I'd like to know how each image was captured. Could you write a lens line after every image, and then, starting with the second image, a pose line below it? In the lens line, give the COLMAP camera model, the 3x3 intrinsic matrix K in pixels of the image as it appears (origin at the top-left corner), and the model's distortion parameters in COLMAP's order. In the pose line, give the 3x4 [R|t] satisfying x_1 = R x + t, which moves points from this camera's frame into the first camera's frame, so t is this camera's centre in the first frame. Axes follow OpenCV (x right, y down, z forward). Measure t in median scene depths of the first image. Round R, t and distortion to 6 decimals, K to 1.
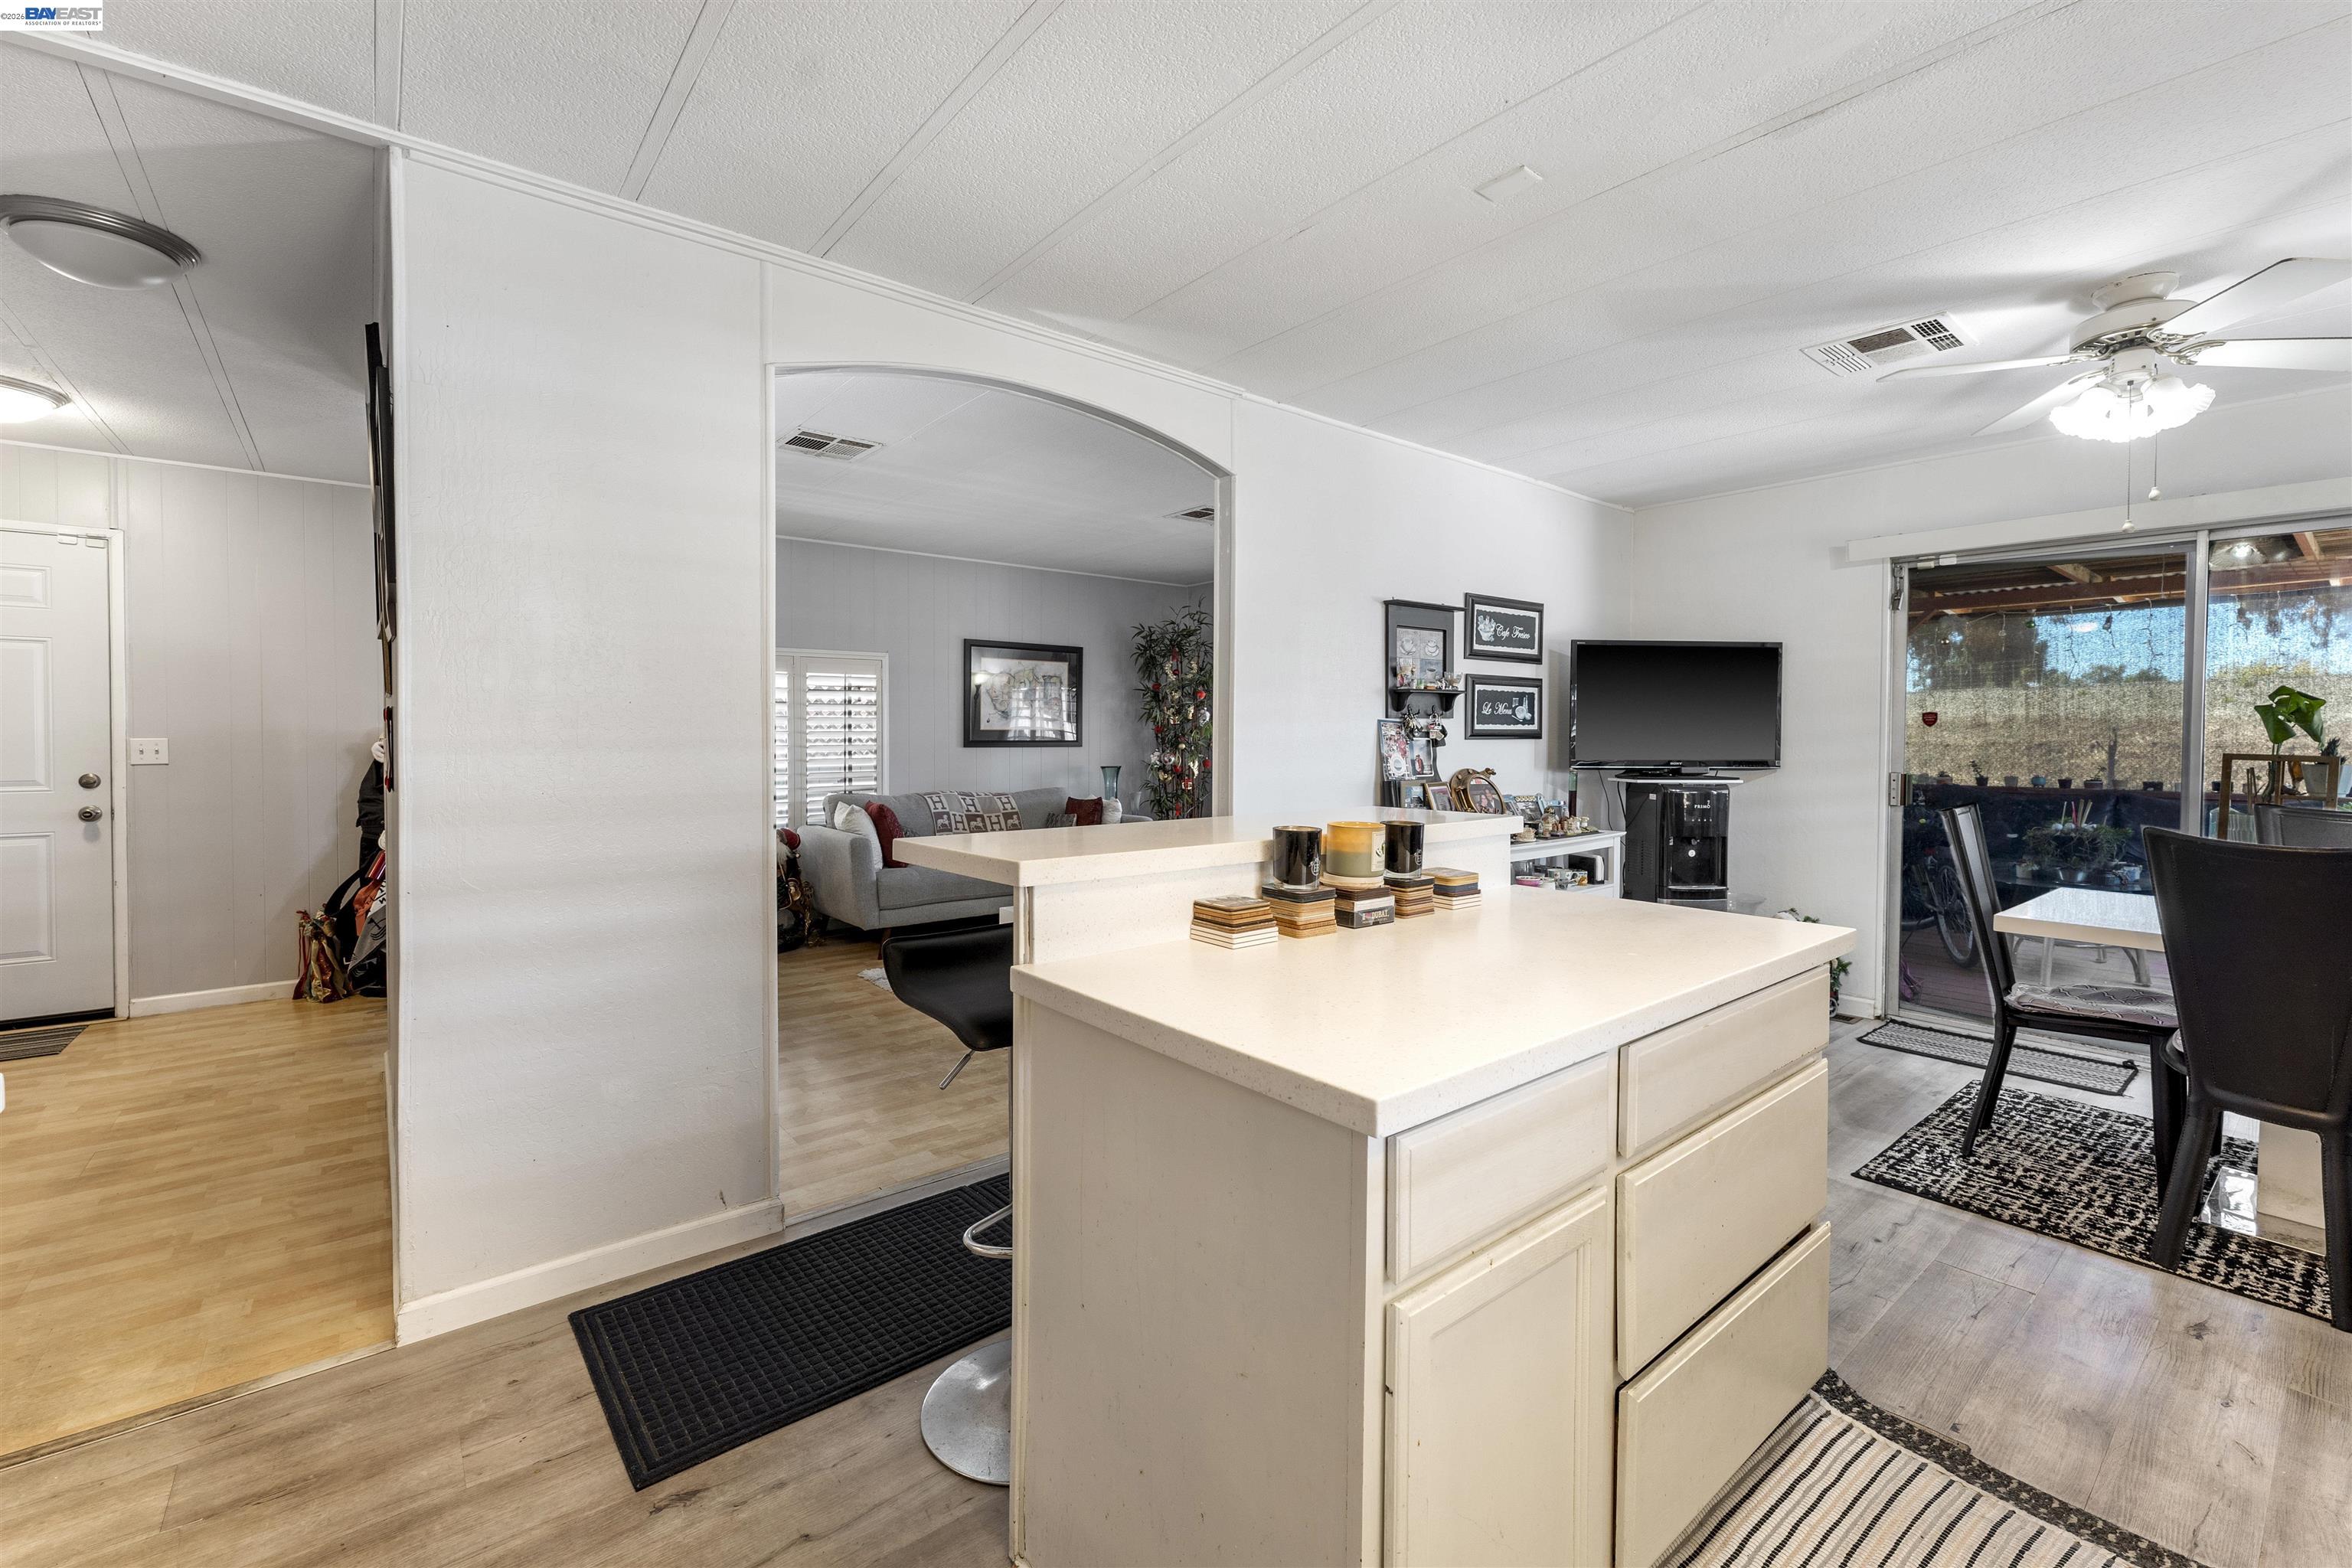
lens RADIAL K [[974.8, 0, 1180.5], [0, 974.8, 742.6], [0, 0, 1]] dist [0.008542, 0.000179]
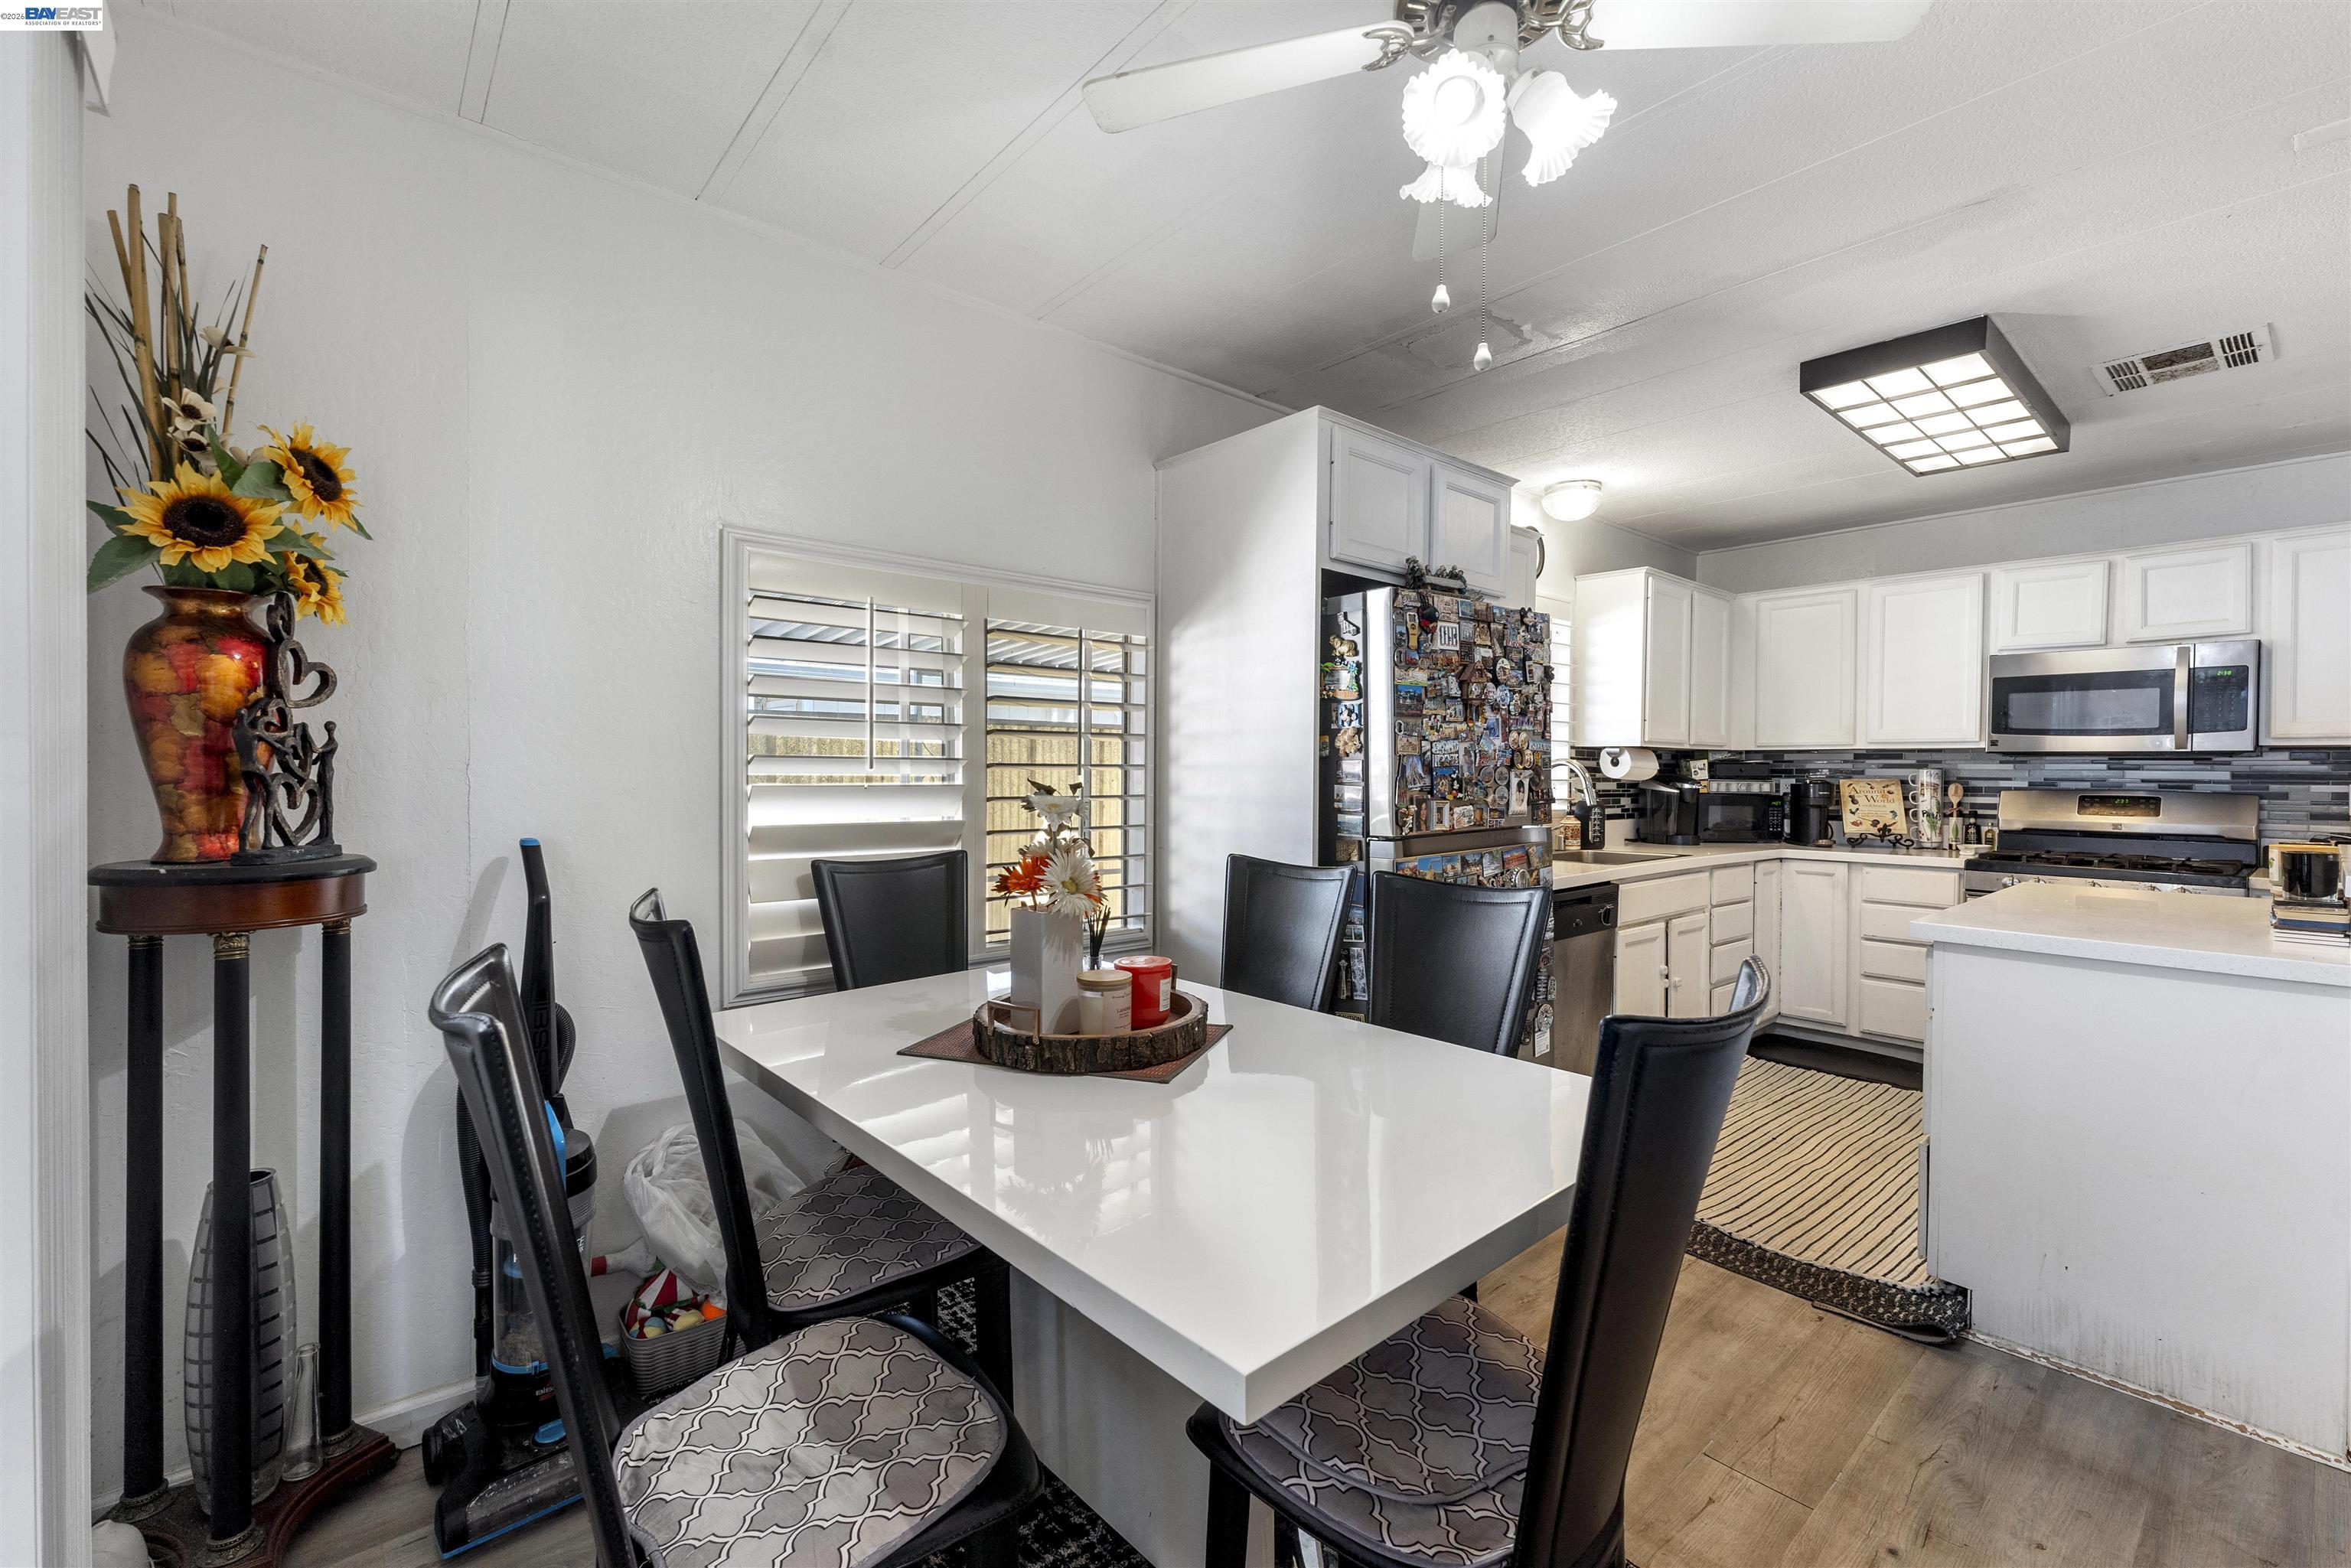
lens RADIAL K [[992.1, 0, 1169.6], [0, 992.1, 769.1], [0, 0, 1]] dist [-0.000803, 0.000119]
pose [[-0.999847, -0.007264, -0.015893, 1.000836], [-0.007308, 0.999970, 0.002704, -0.003783], [0.015873, 0.002819, -0.999870, 1.368527]]
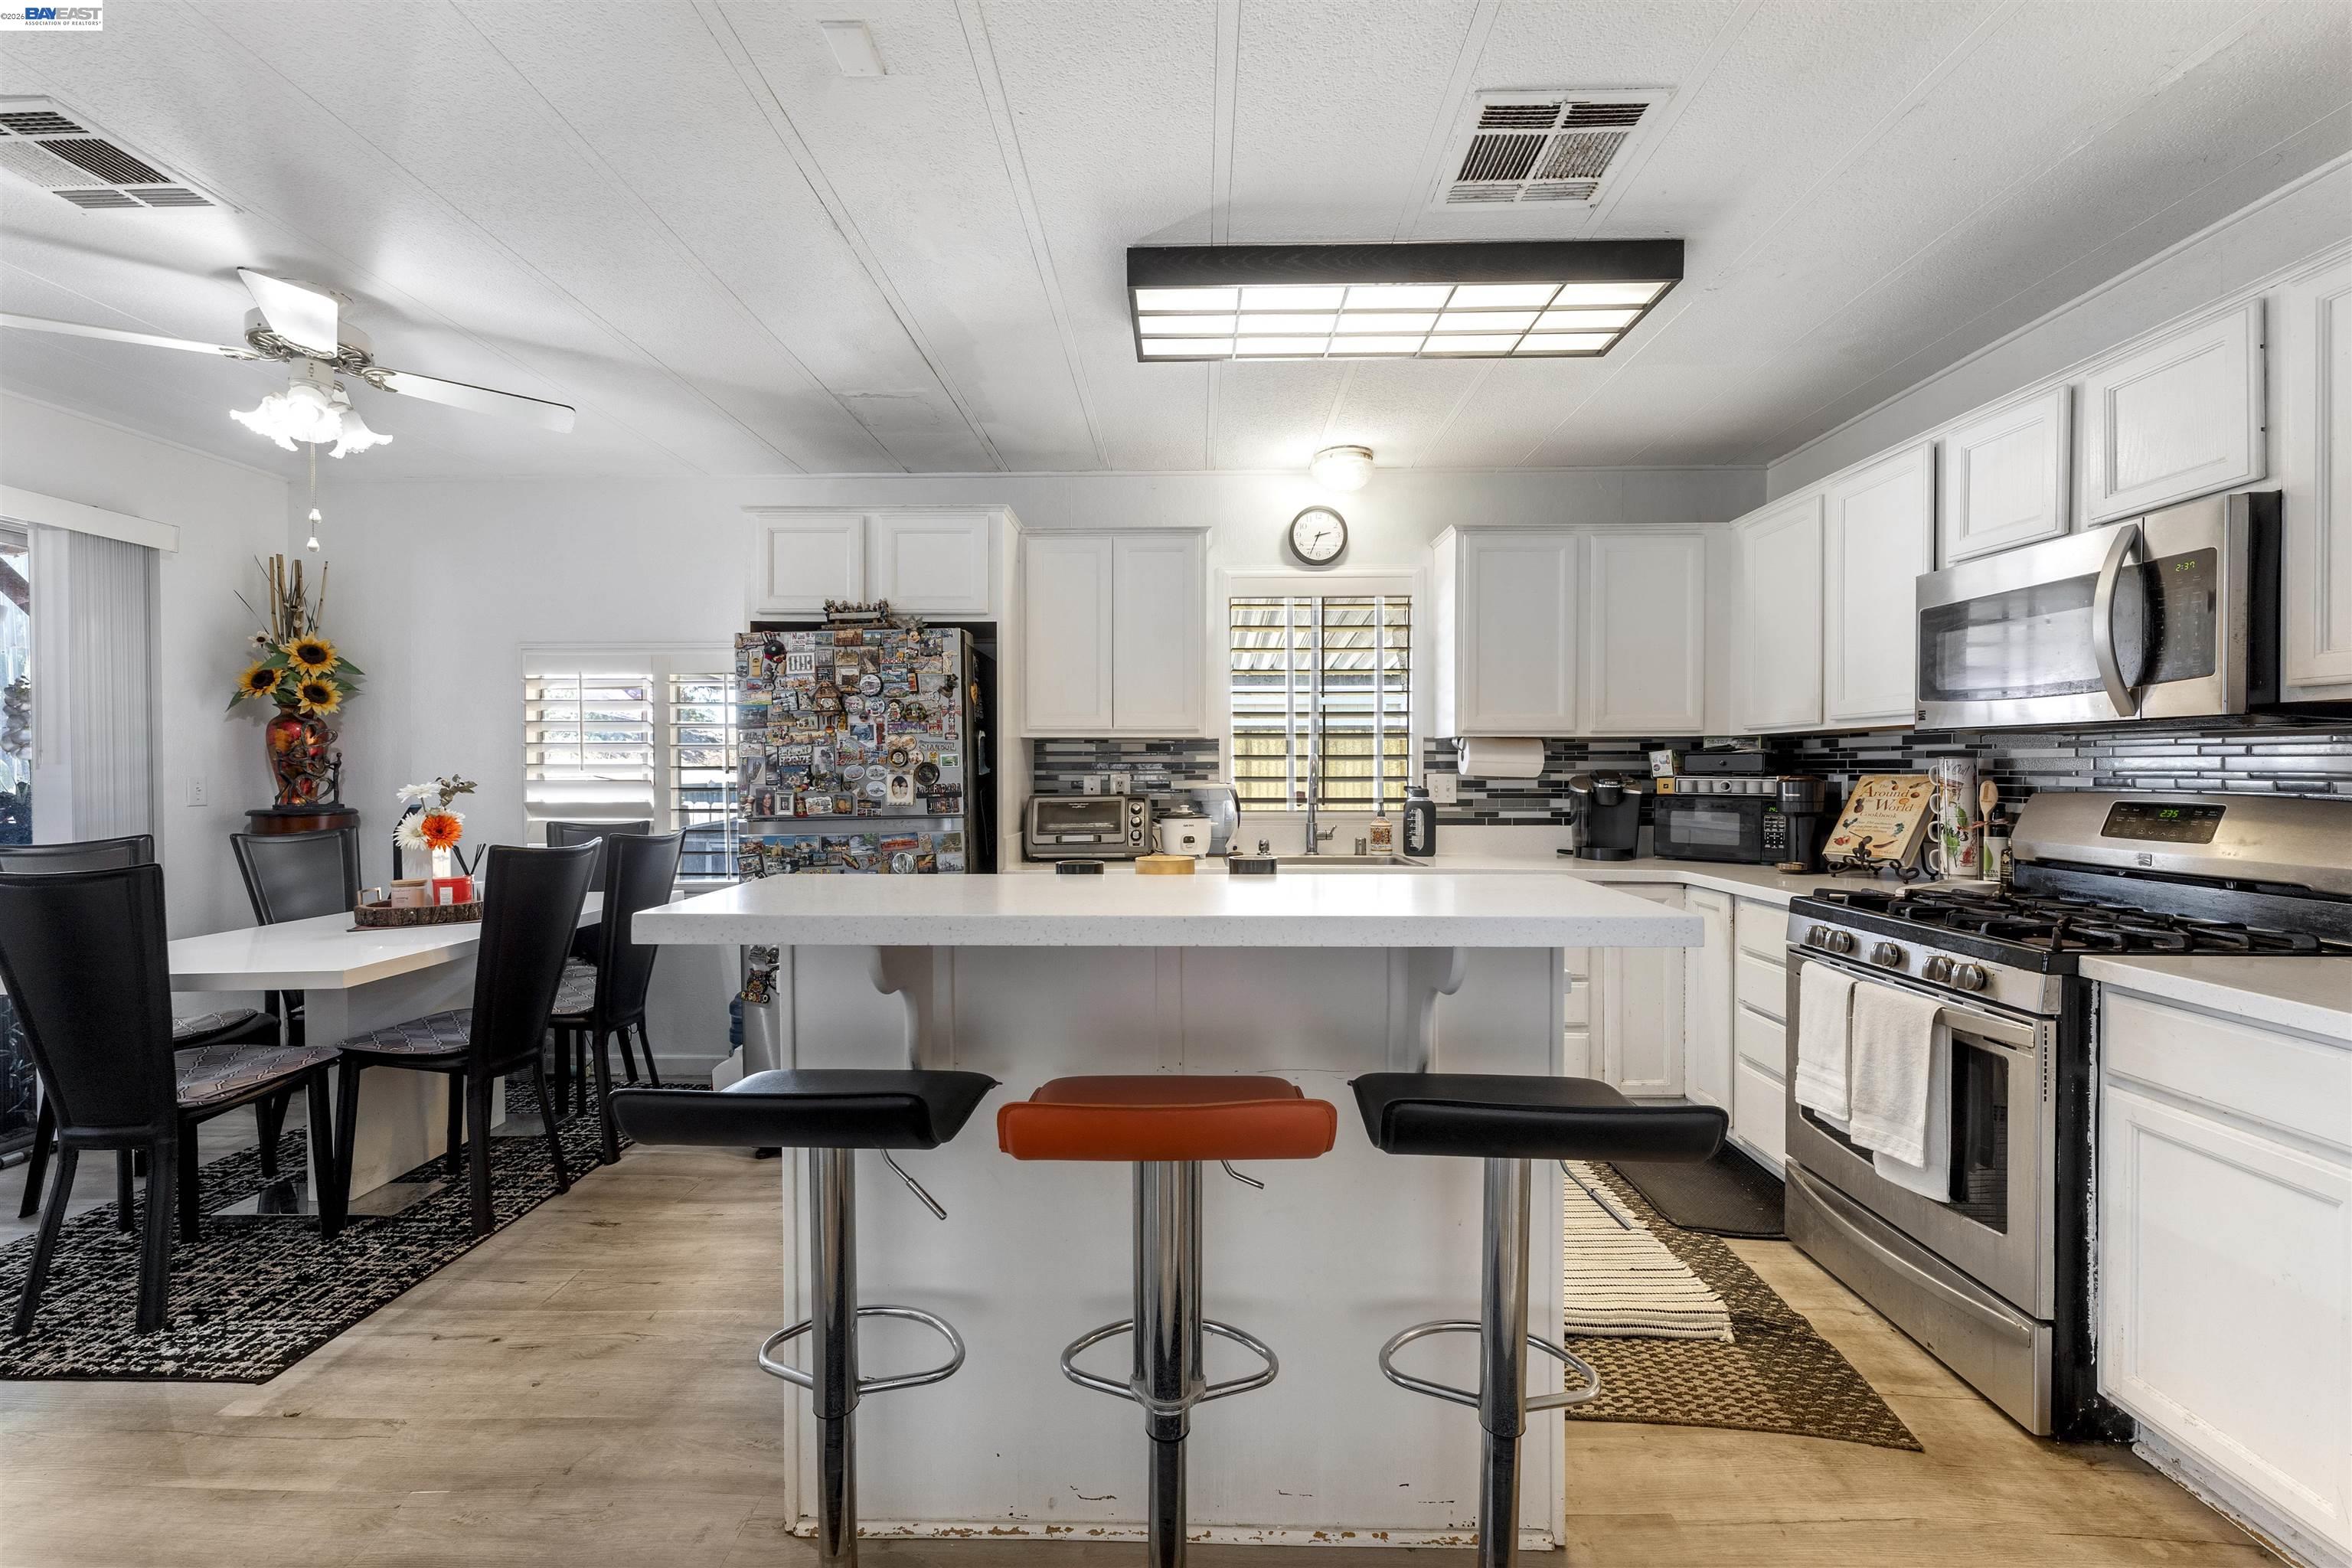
lens RADIAL K [[961.1, 0, 1177.7], [0, 961.1, 772.7], [0, 0, 1]] dist [0.000081, 0.000137]
pose [[-0.763055, -0.001822, 0.646330, -0.257467], [0.003793, 0.999966, 0.007297, -0.003615], [-0.646322, 0.008020, -0.763023, 1.049309]]
